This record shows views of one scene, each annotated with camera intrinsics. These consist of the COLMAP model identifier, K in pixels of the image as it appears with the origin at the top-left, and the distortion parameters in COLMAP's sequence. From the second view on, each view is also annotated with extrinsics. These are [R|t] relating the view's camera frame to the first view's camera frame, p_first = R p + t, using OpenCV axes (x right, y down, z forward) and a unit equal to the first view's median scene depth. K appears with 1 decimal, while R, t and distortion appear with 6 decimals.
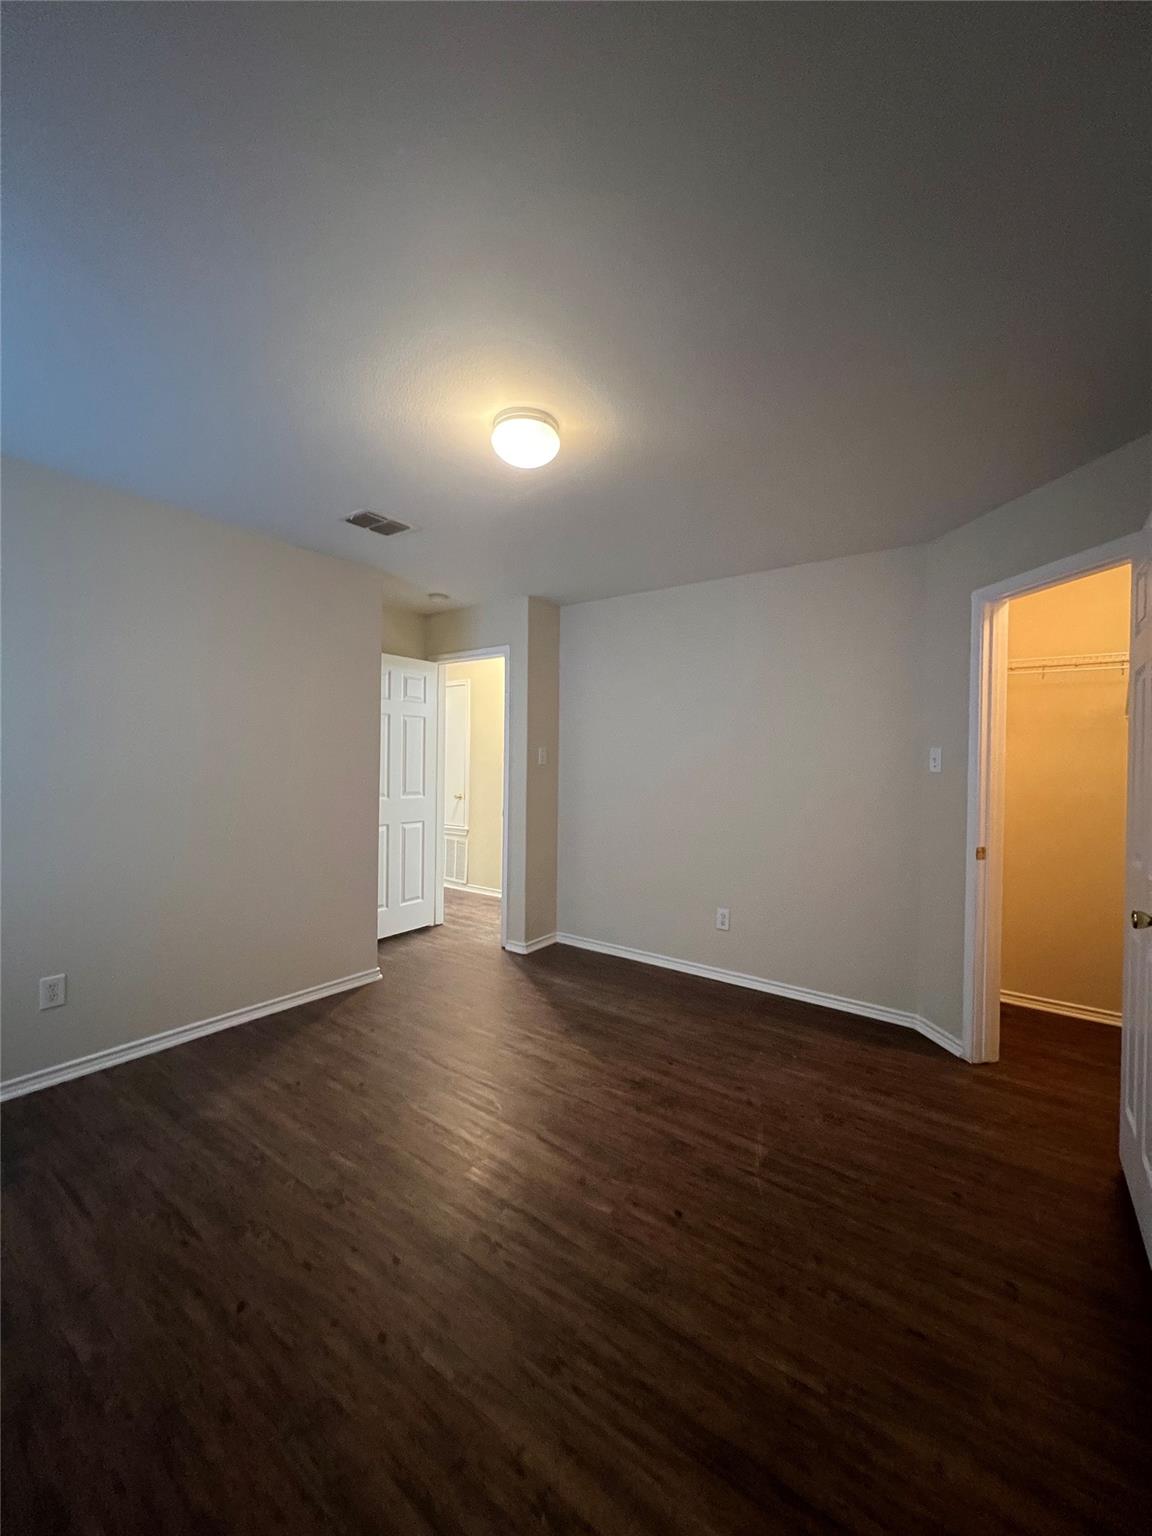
lens RADIAL K [[612.5, 0, 577.4], [0, 612.5, 761.3], [0, 0, 1]] dist [-0.001022, 0.000108]
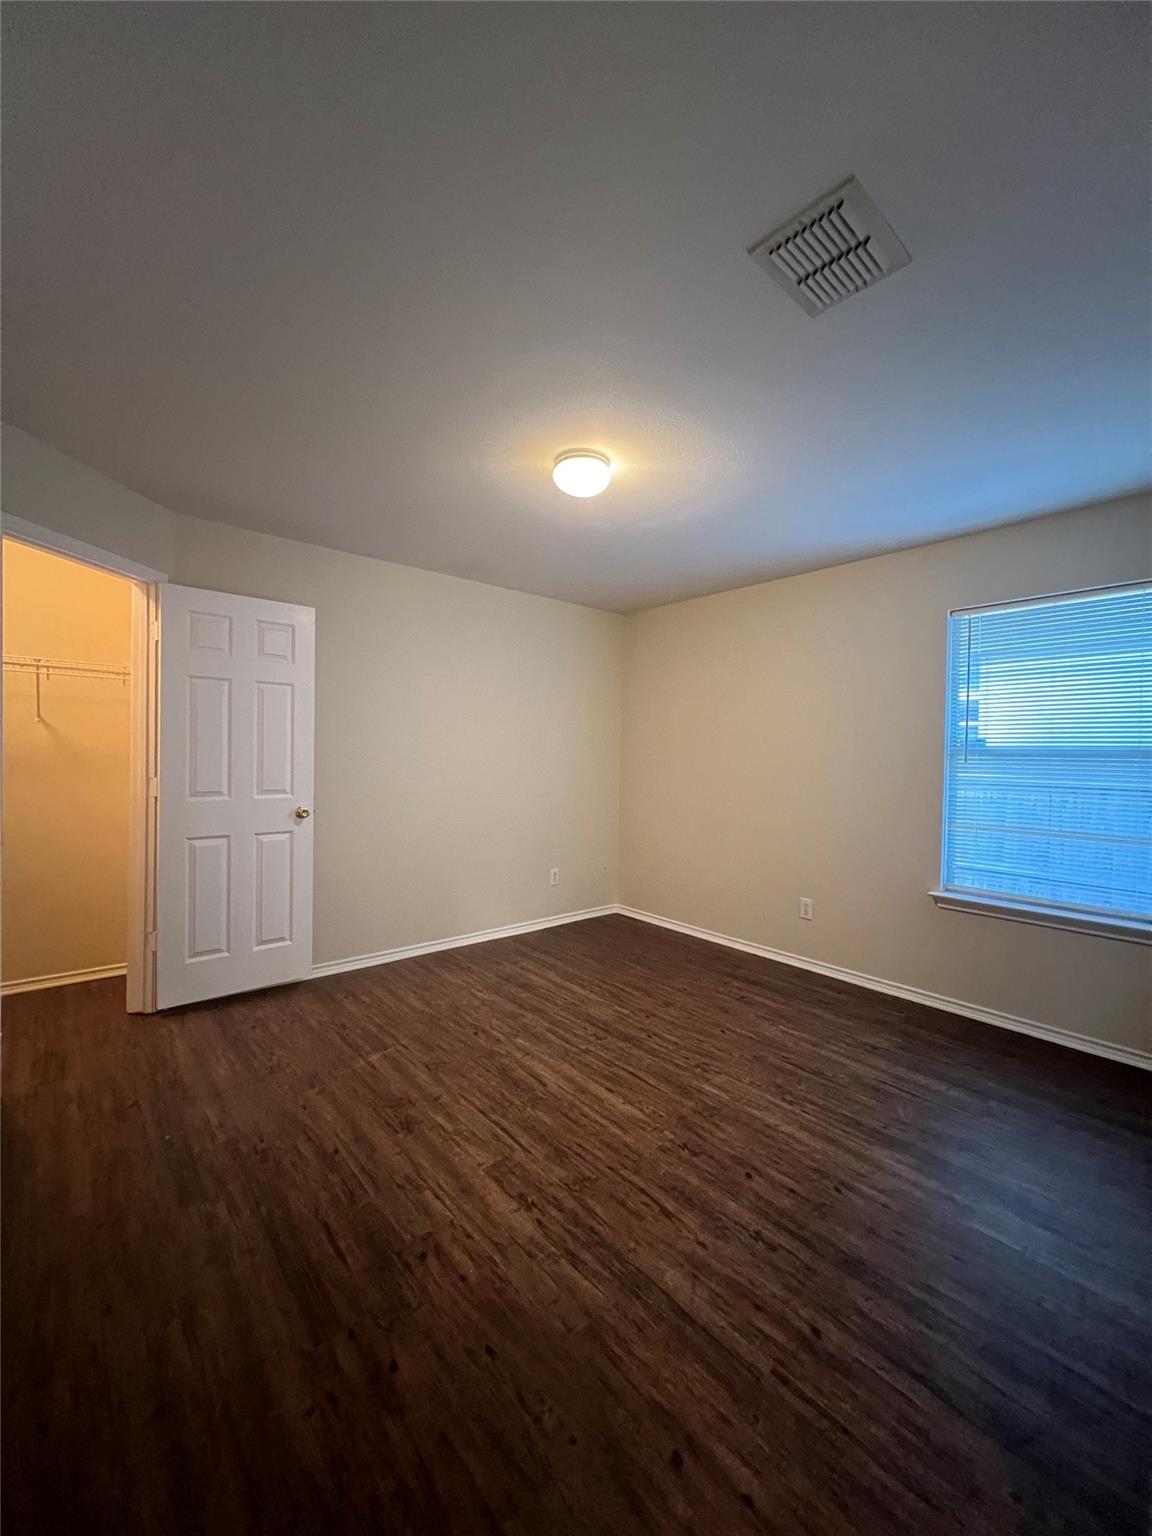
lens RADIAL K [[612.5, 0, 577.4], [0, 612.5, 761.3], [0, 0, 1]] dist [-0.001022, 0.000108]
pose [[-0.974836, -0.035309, 0.220109, -0.375174], [-0.032888, 0.999352, 0.014656, 0.011373], [-0.220484, 0.007048, -0.975365, 2.266046]]
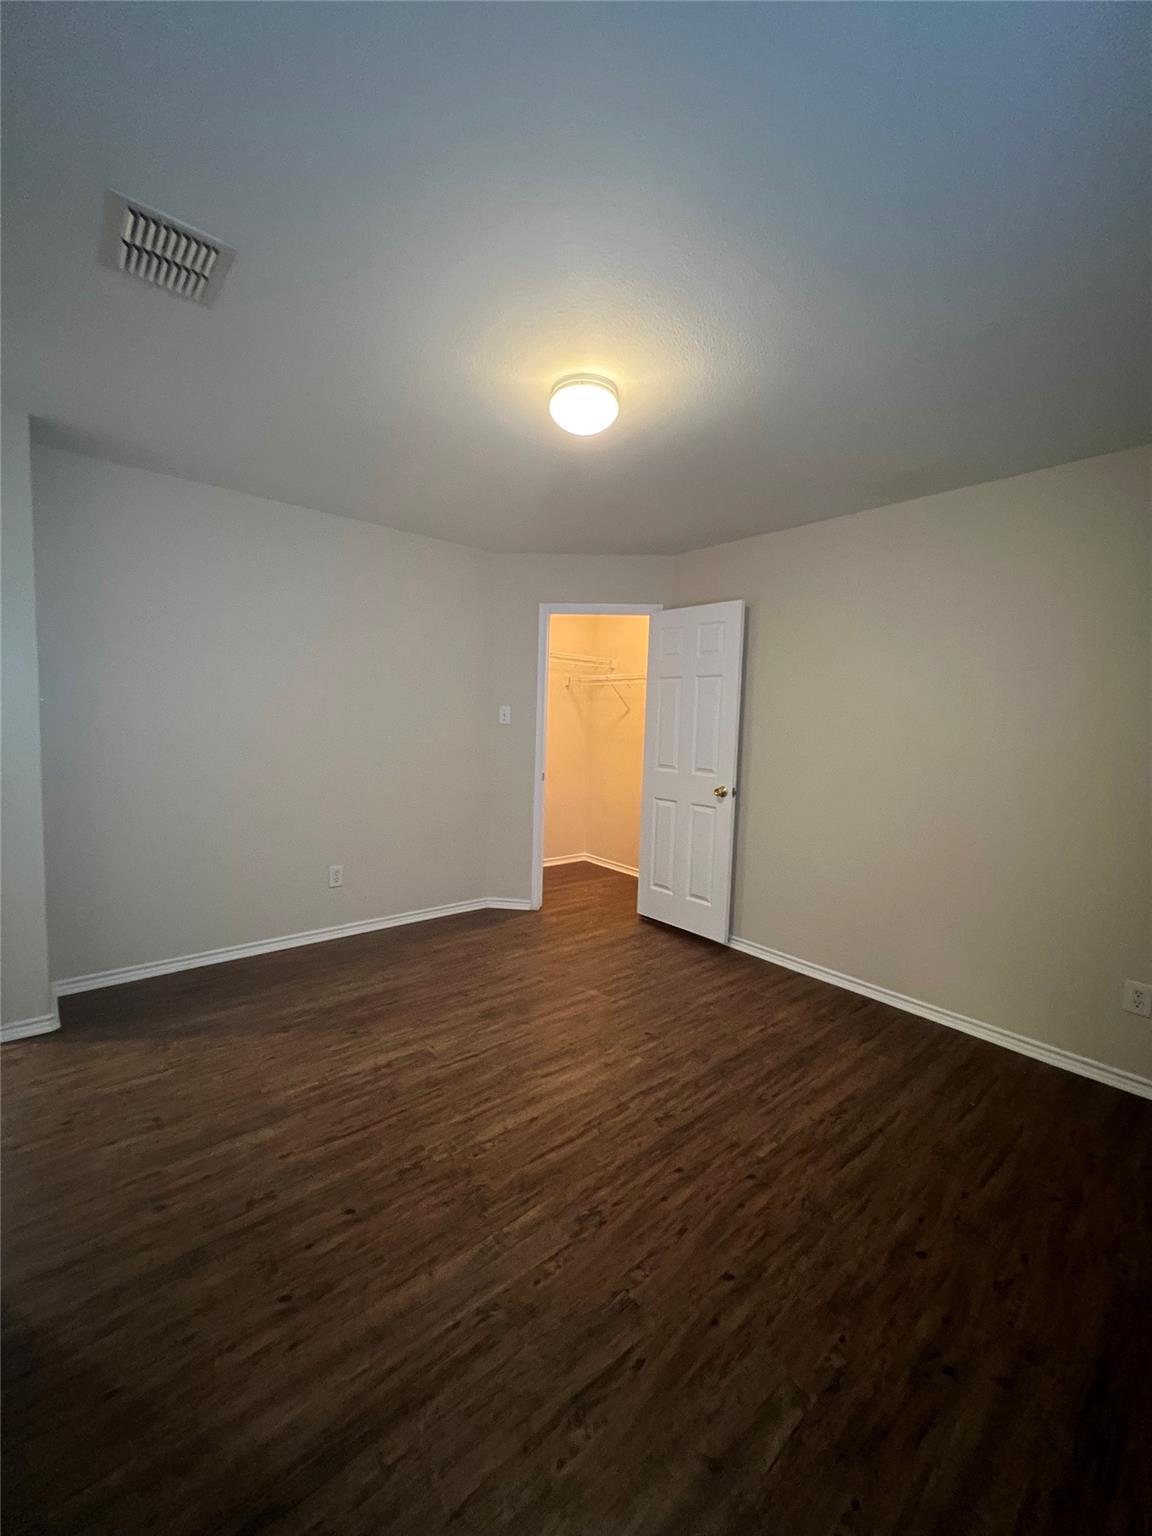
lens RADIAL K [[612.5, 0, 577.4], [0, 612.5, 761.3], [0, 0, 1]] dist [-0.001022, 0.000108]
pose [[0.222111, -0.080369, 0.971703, -1.157518], [-0.028775, 0.995623, 0.088925, -0.040550], [-0.974597, -0.047712, 0.218826, 0.803087]]
